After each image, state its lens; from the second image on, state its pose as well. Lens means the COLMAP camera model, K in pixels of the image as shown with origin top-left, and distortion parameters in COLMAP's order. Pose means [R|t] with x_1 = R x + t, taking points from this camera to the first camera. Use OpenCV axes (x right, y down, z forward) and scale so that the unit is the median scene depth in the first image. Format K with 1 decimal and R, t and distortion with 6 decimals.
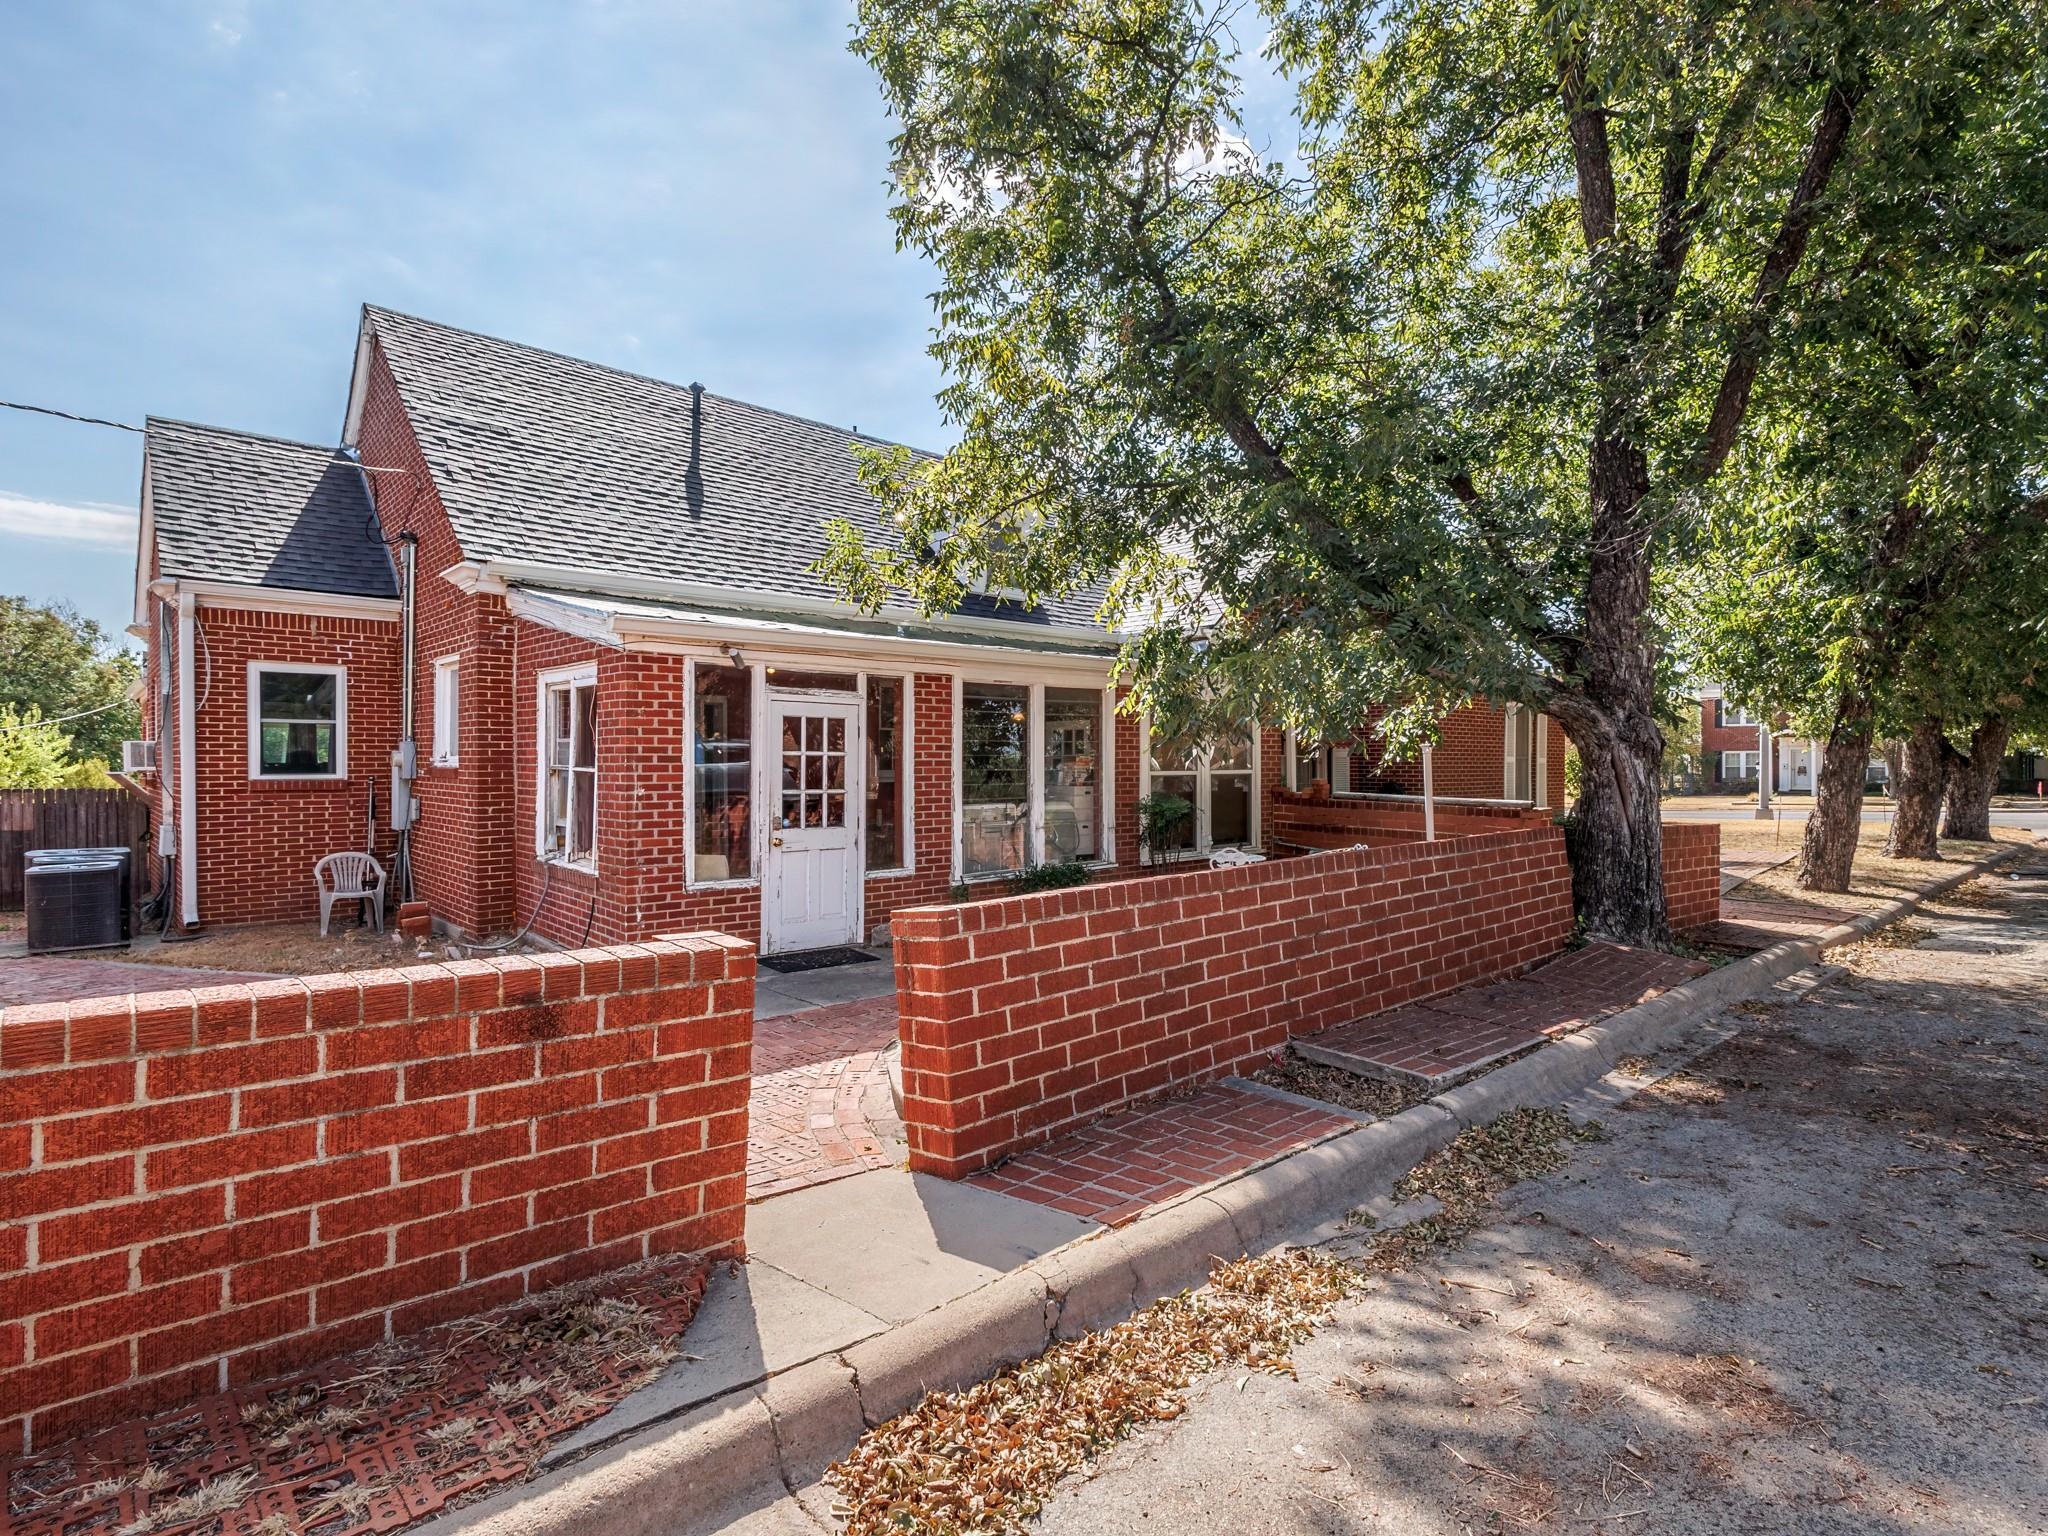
lens RADIAL K [[1046.1, 0, 1024.0], [0, 1046.1, 768.0], [0, 0, 1]] dist [0.016177, -0.000473]
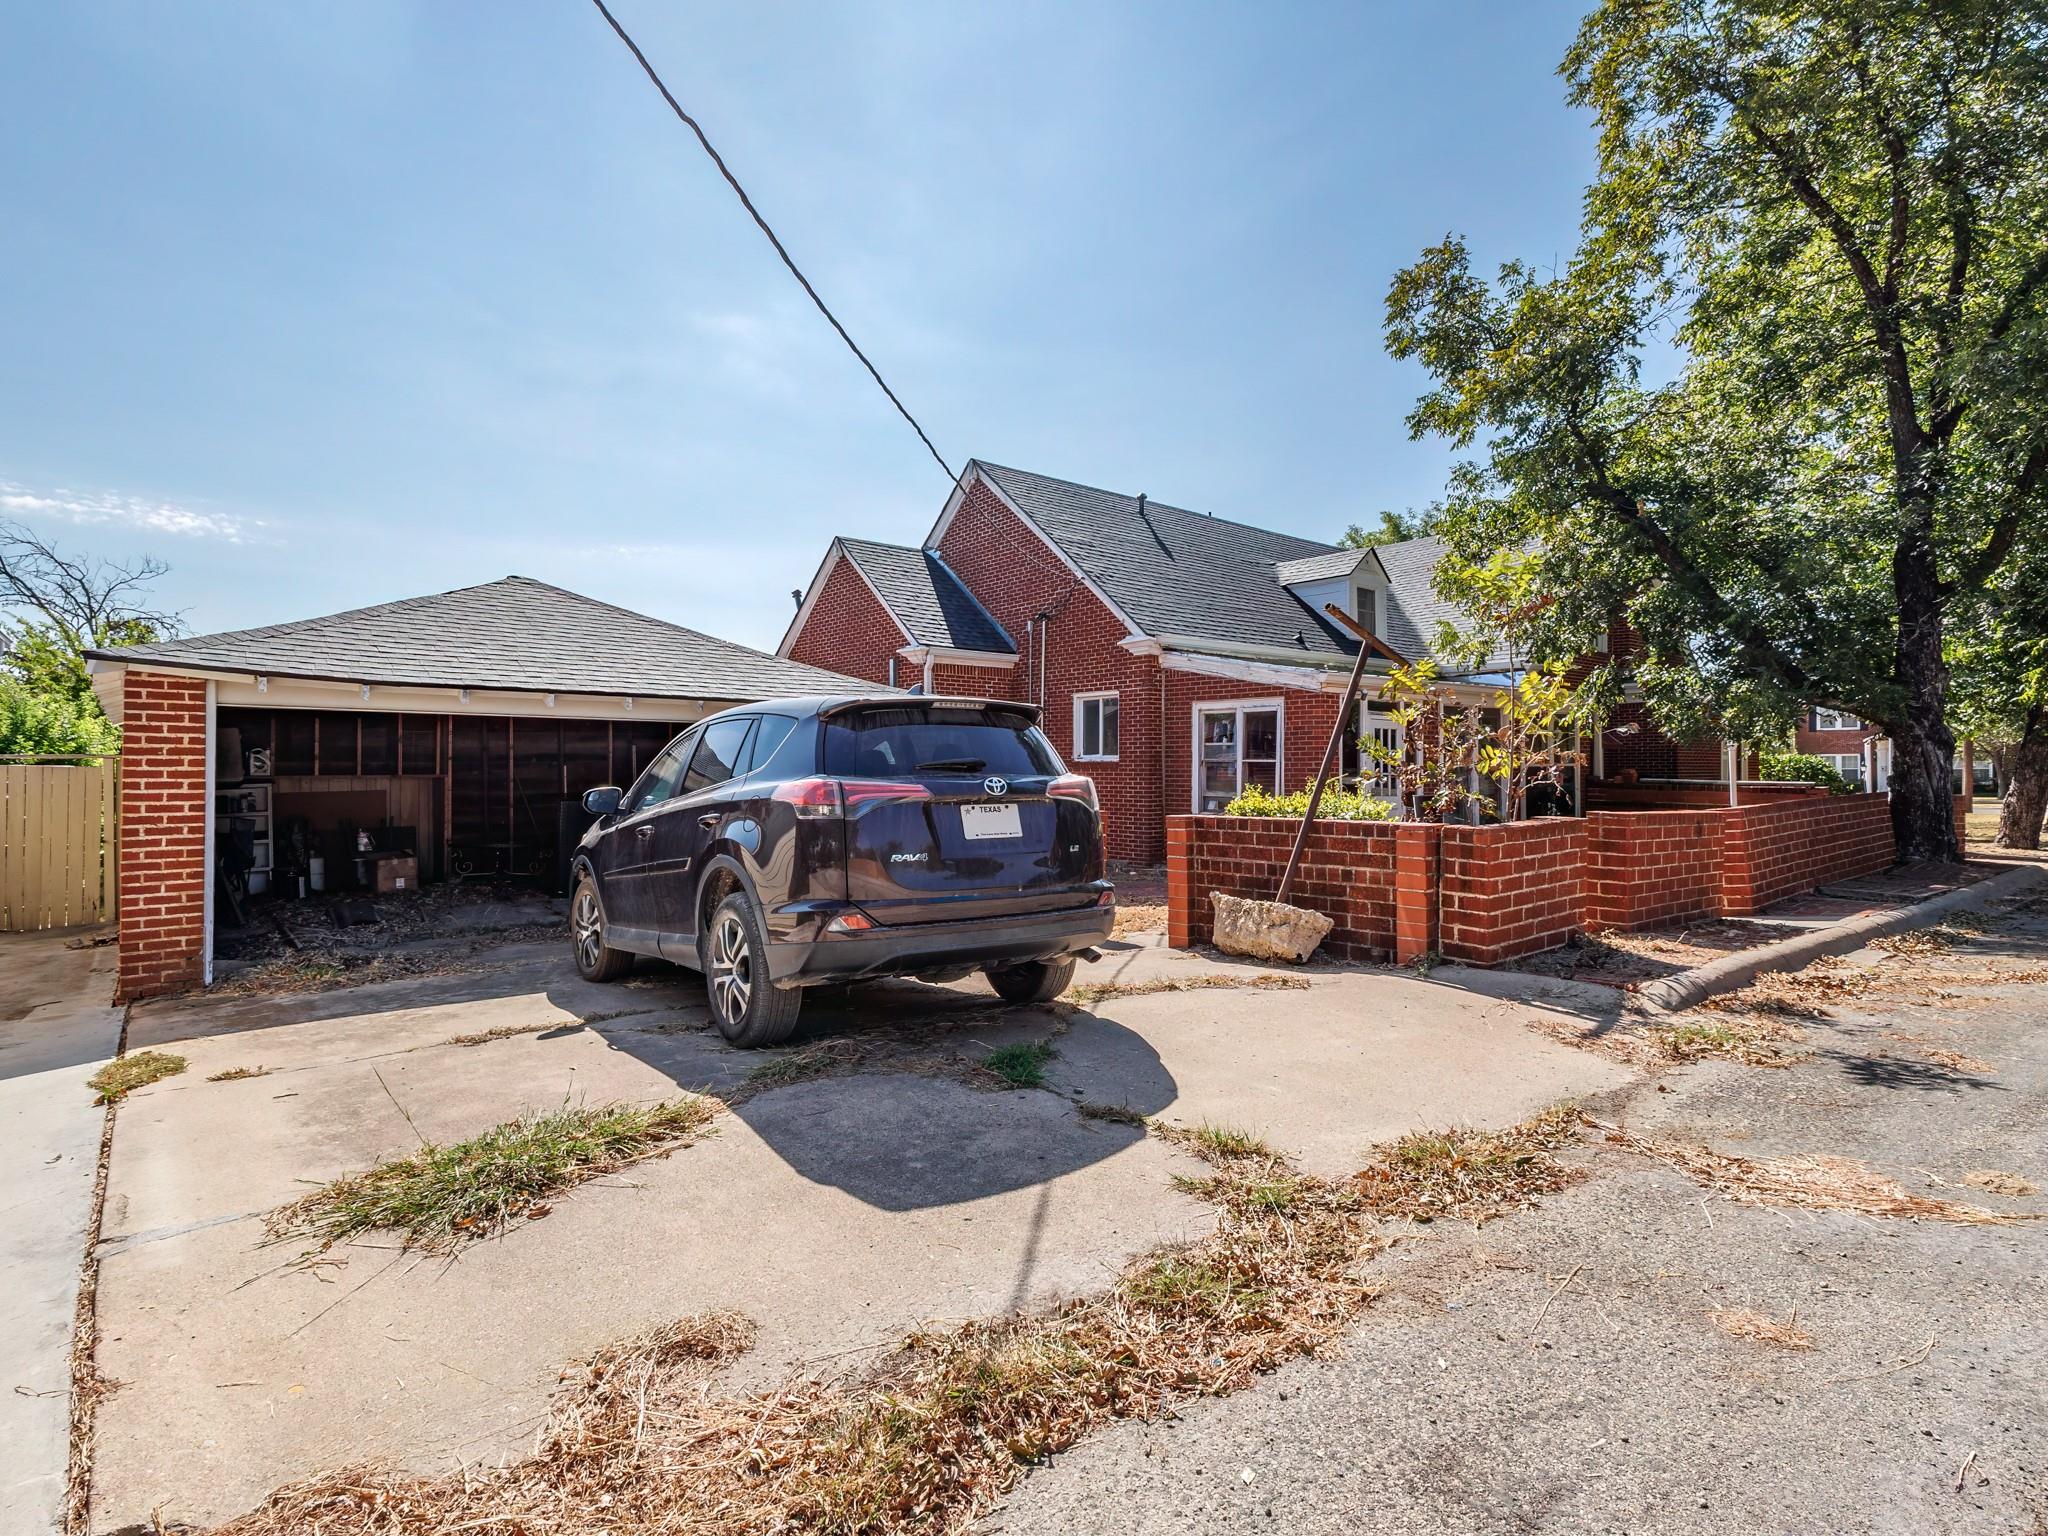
lens RADIAL K [[1046.1, 0, 1024.0], [0, 1046.1, 768.0], [0, 0, 1]] dist [0.016177, -0.000473]
pose [[0.998719, -0.007252, -0.050085, -0.665577], [0.006797, 0.999934, -0.009253, 0.021341], [0.050149, 0.008900, 0.998702, -0.634746]]
